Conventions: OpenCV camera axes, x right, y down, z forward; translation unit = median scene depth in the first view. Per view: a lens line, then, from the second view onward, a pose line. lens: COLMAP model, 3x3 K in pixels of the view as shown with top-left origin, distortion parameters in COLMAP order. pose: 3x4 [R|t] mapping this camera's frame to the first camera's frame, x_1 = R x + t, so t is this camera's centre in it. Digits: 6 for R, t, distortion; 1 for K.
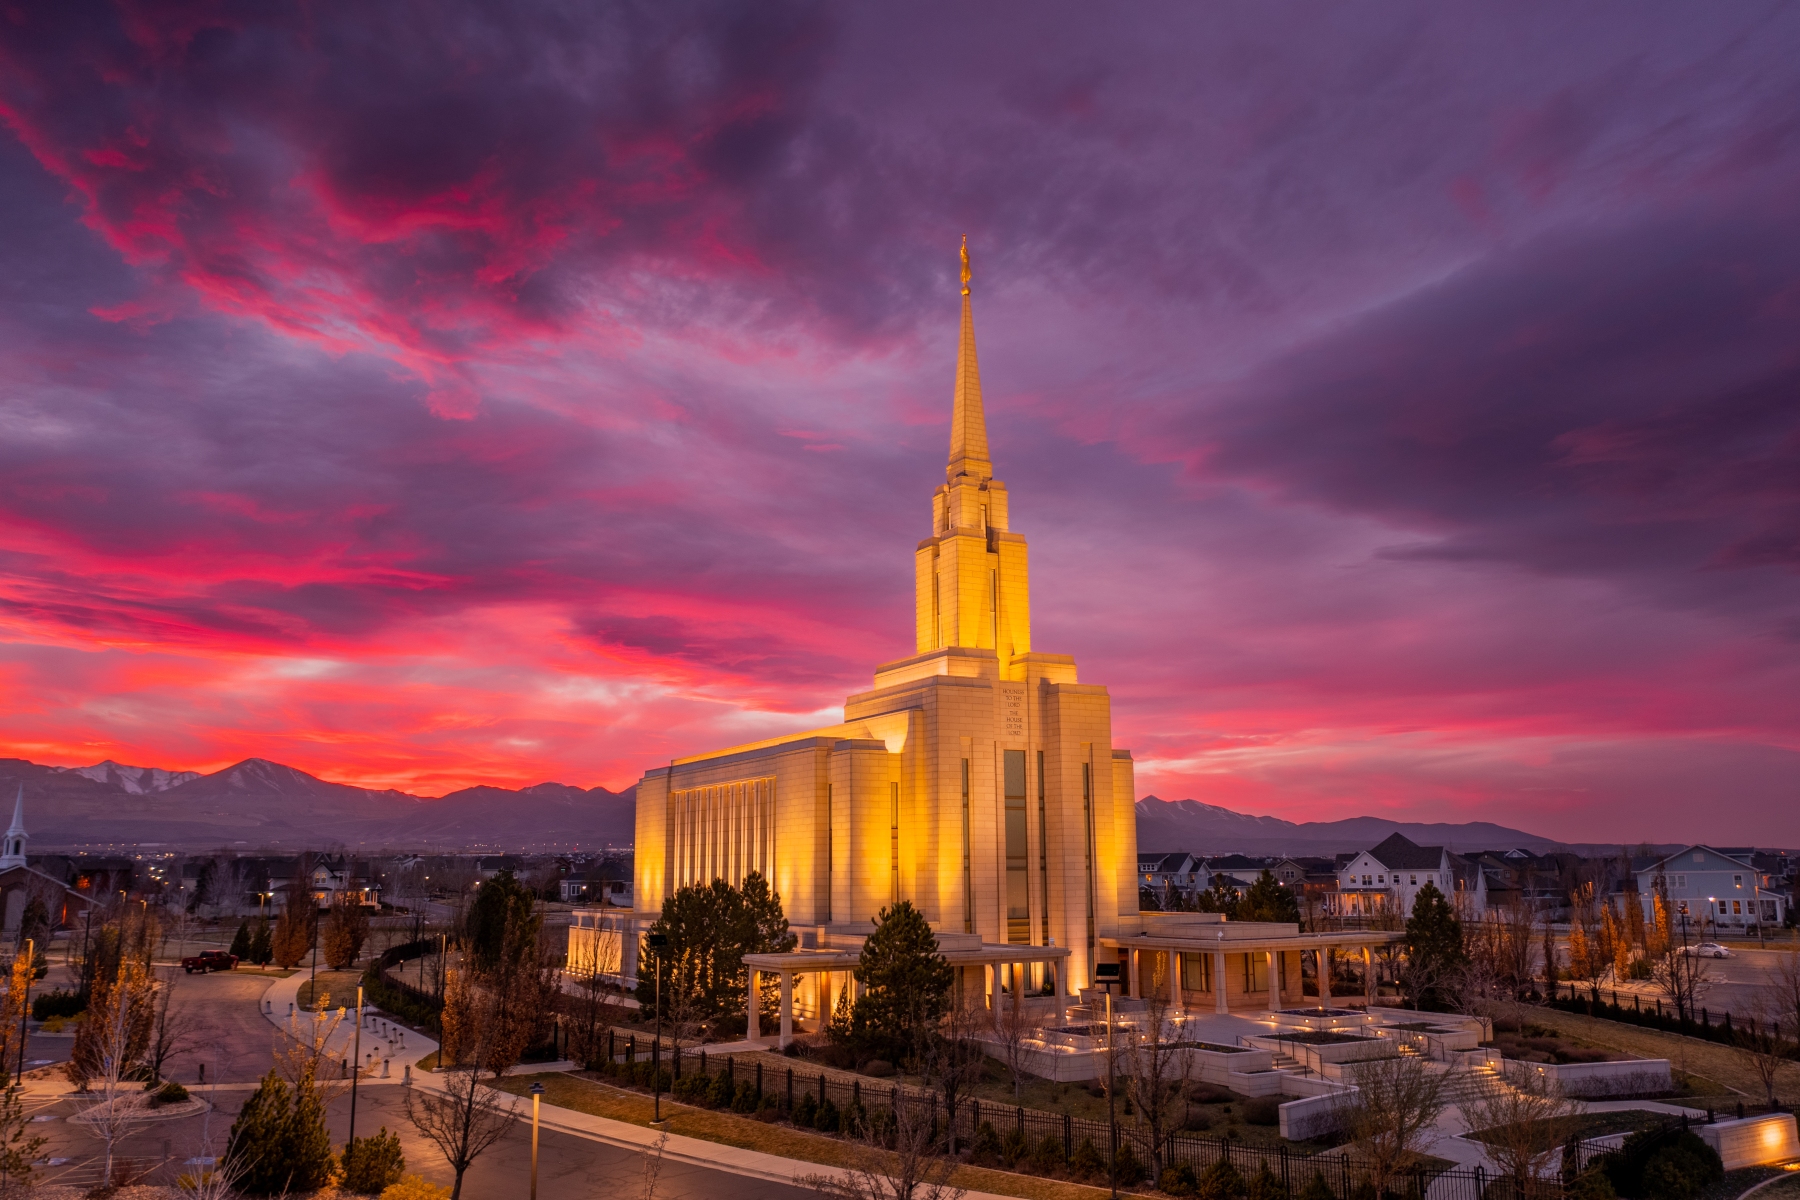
lens RADIAL K [[1441.5, 0, 900.0], [0, 1441.5, 600.0], [0, 0, 1]] dist [-0.036860, -0.003678]
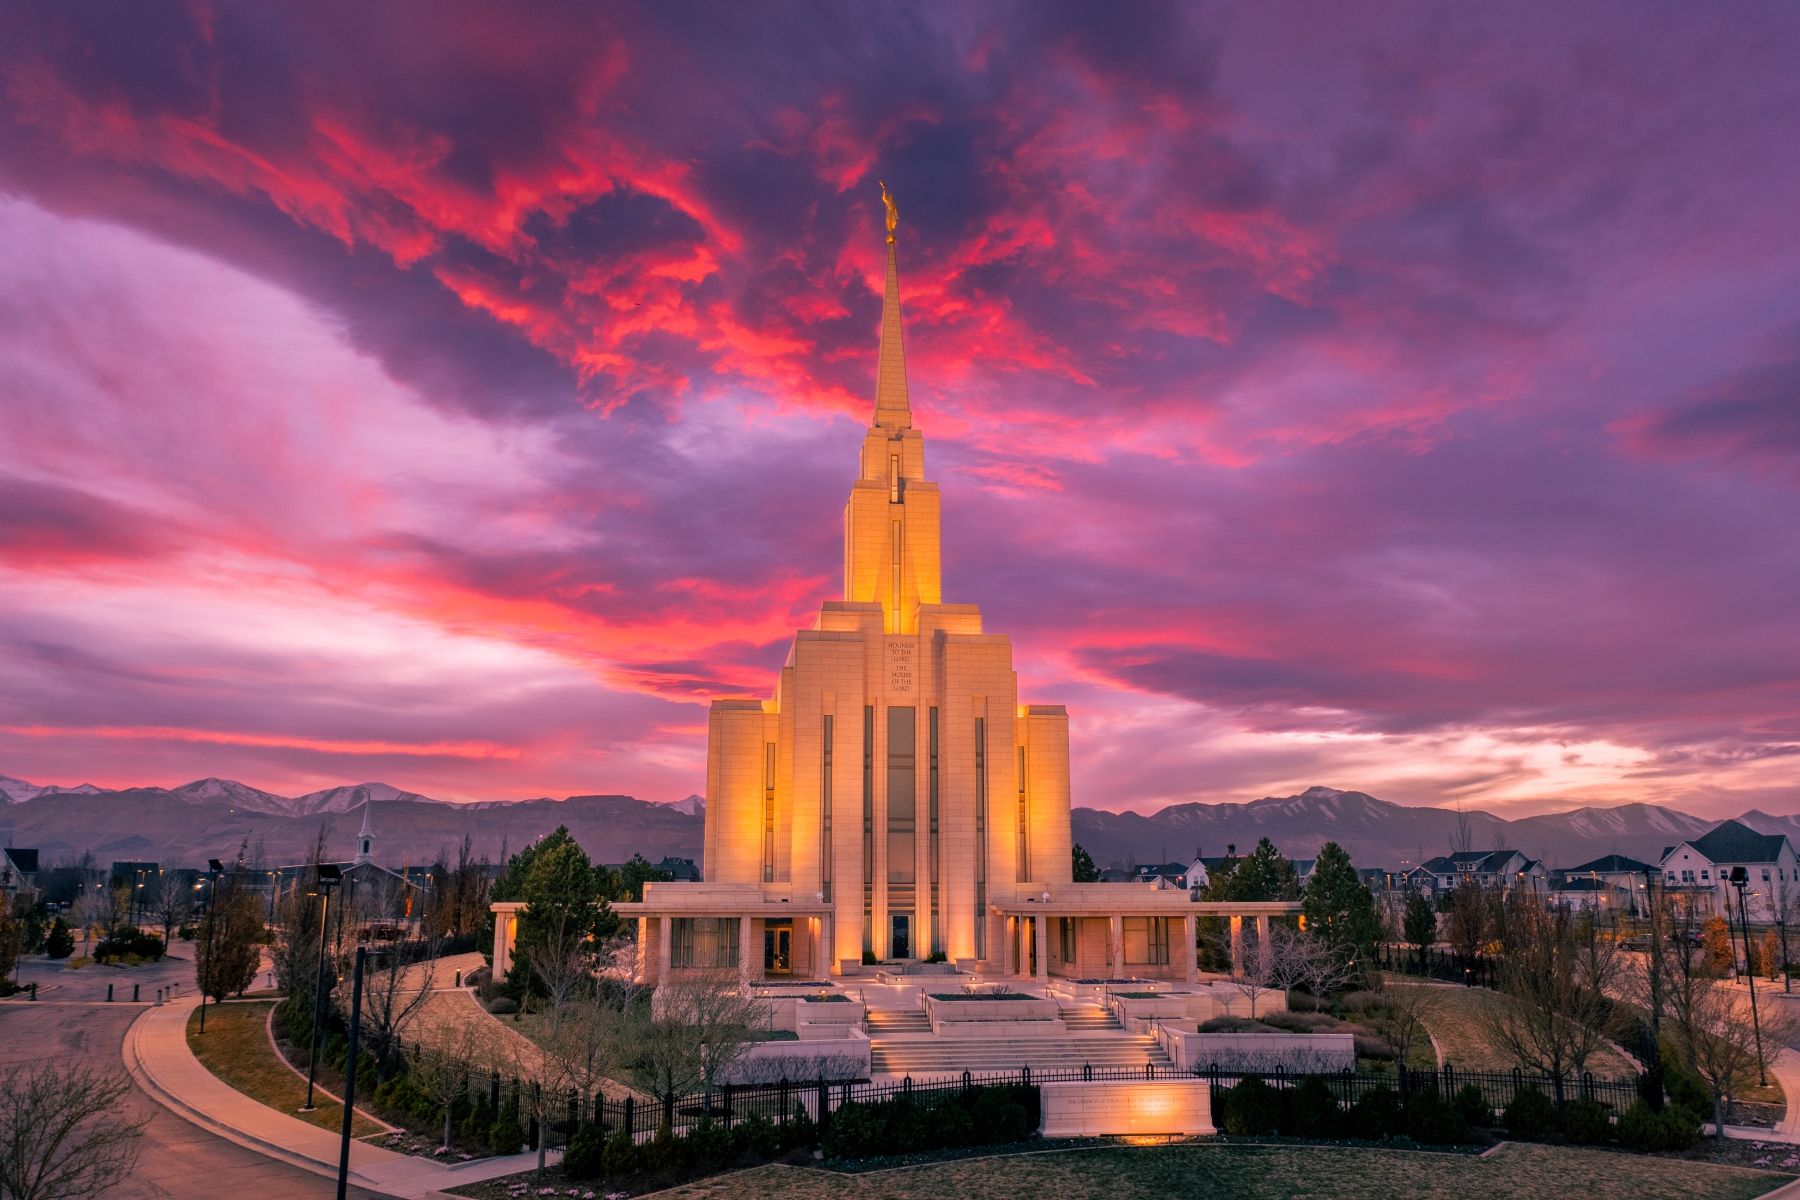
lens RADIAL K [[1441.5, 0, 900.0], [0, 1441.5, 600.0], [0, 0, 1]] dist [-0.036860, -0.003678]
pose [[0.933764, -0.065010, -0.351937, 0.416374], [0.059327, 0.997876, -0.026921, 0.059480], [0.352939, 0.004259, 0.935637, 0.110742]]
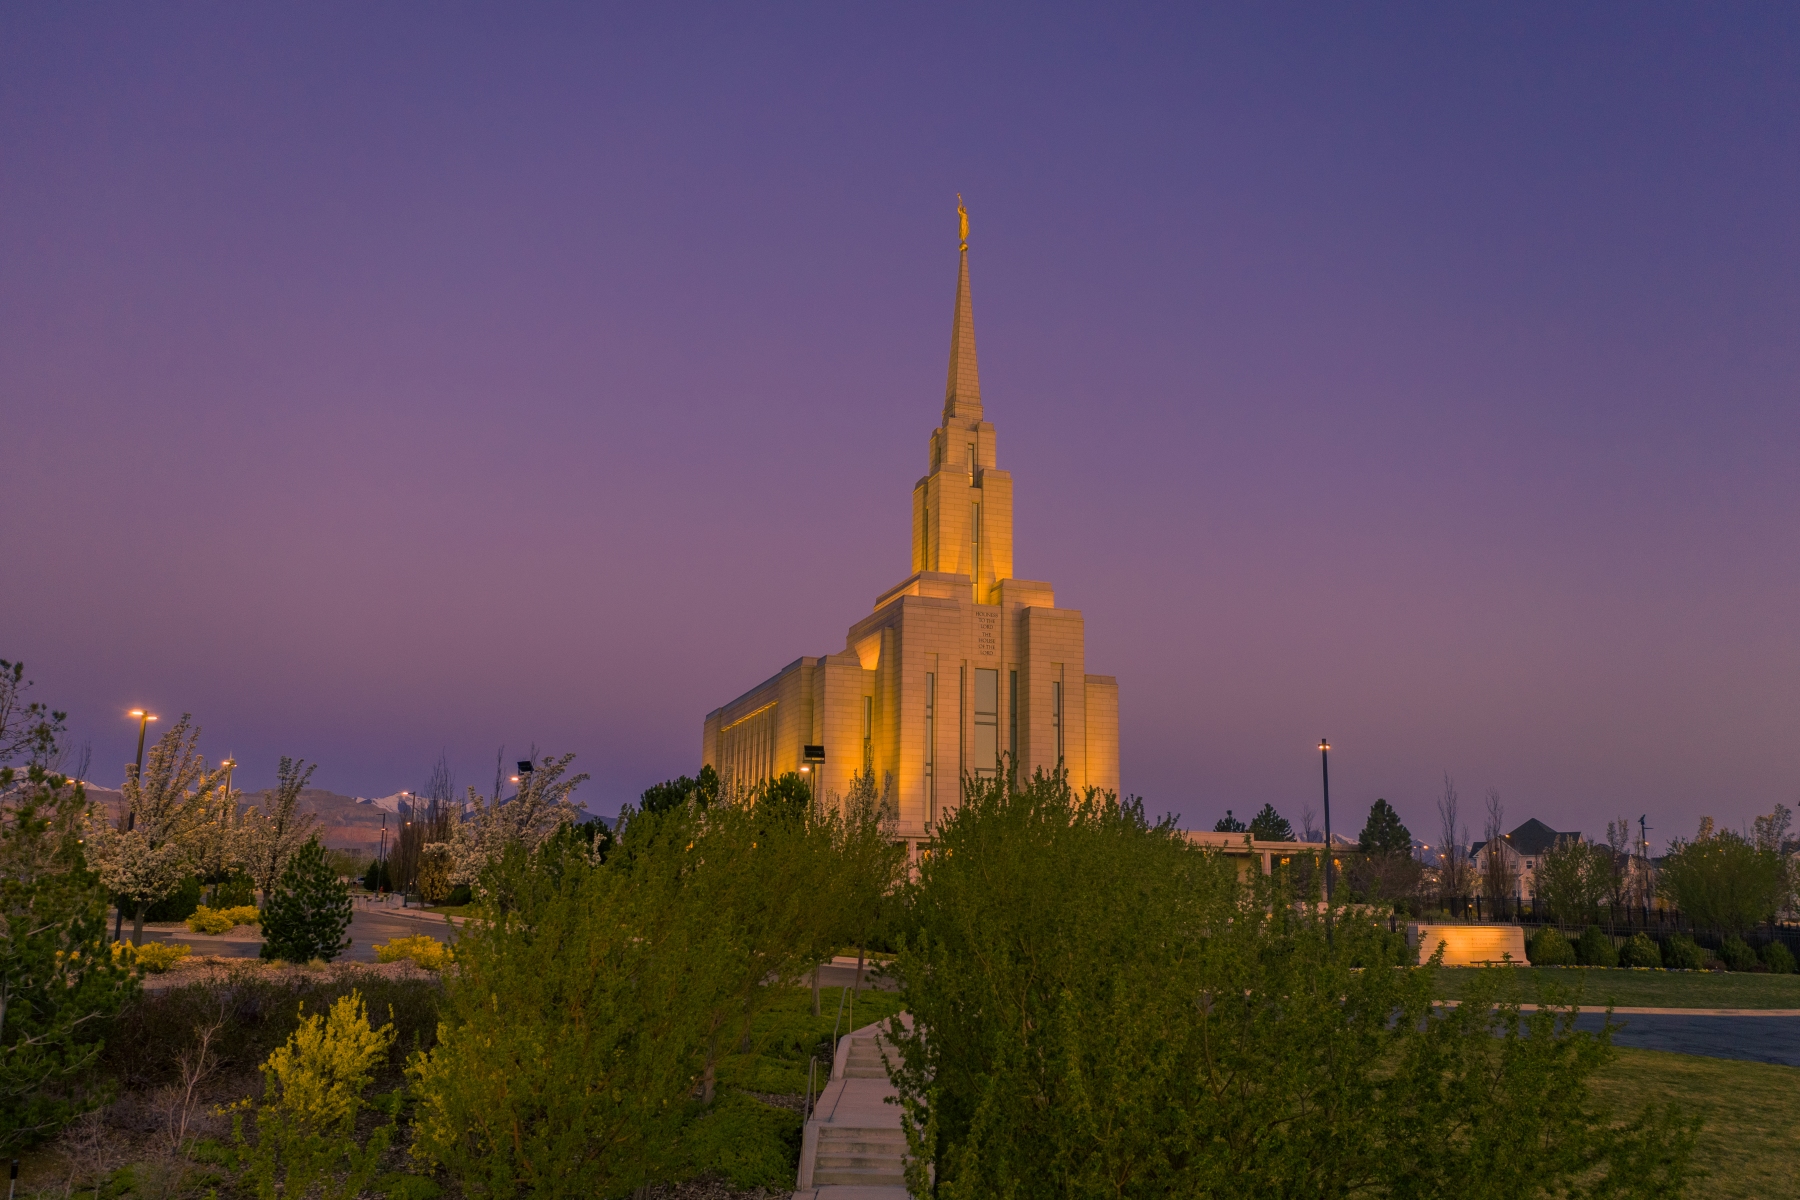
lens RADIAL K [[1441.5, 0, 900.0], [0, 1441.5, 600.0], [0, 0, 1]] dist [-0.036860, -0.003678]
pose [[0.984685, -0.011024, -0.173997, 0.201173], [0.006362, 0.999606, -0.027324, 0.081859], [0.174230, 0.025799, 0.984367, -0.053174]]
